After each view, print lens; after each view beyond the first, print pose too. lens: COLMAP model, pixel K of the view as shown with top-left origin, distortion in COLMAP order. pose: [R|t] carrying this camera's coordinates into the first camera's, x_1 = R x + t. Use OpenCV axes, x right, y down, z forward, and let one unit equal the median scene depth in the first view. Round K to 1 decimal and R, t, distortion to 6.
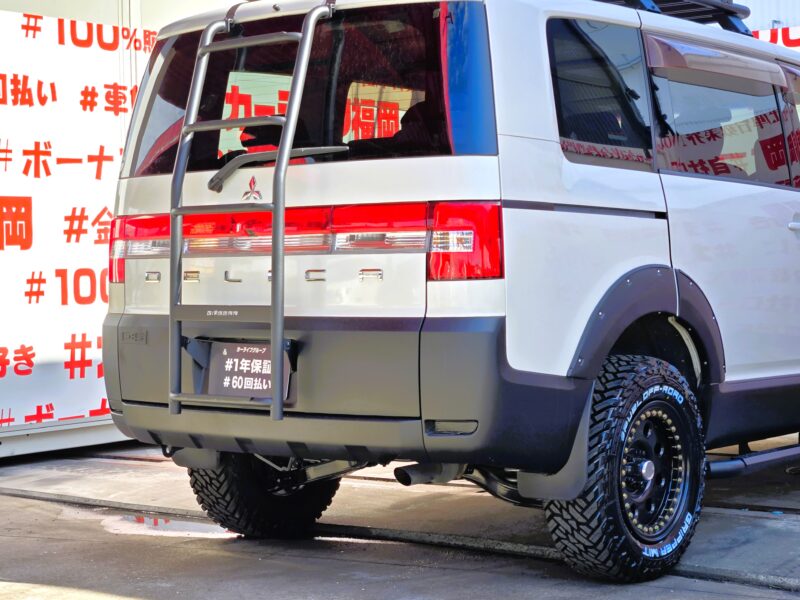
lens RADIAL K [[1640.3, 0, 402.3], [0, 1640.3, 260.6], [0, 0, 1]] dist [-0.419253, 7.064627]
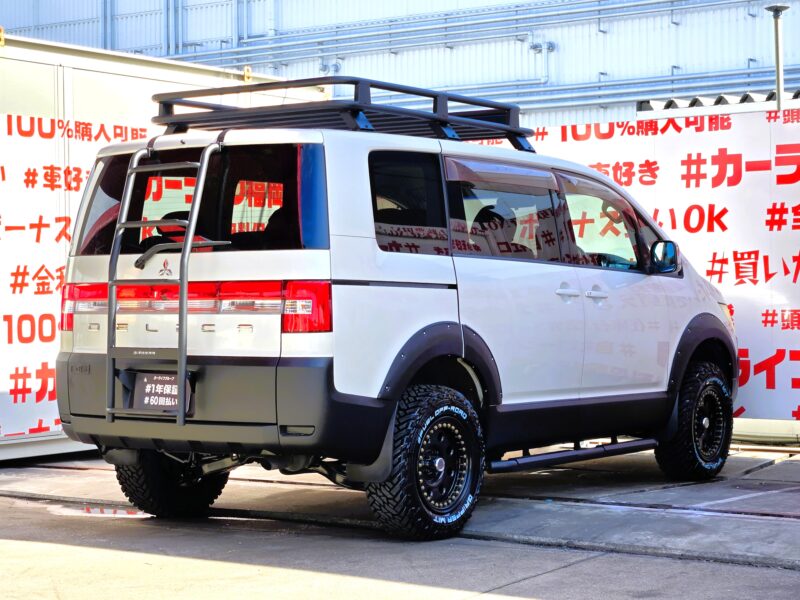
lens RADIAL K [[1791.2, 0, 400.0], [0, 1791.2, 300.0], [0, 0, 1]] dist [-0.333030, 6.628500]
pose [[0.998973, 0.008913, 0.044430, 0.045441], [-0.009154, 0.999944, 0.005225, -0.024828], [-0.044381, -0.005626, 0.998999, -0.583082]]
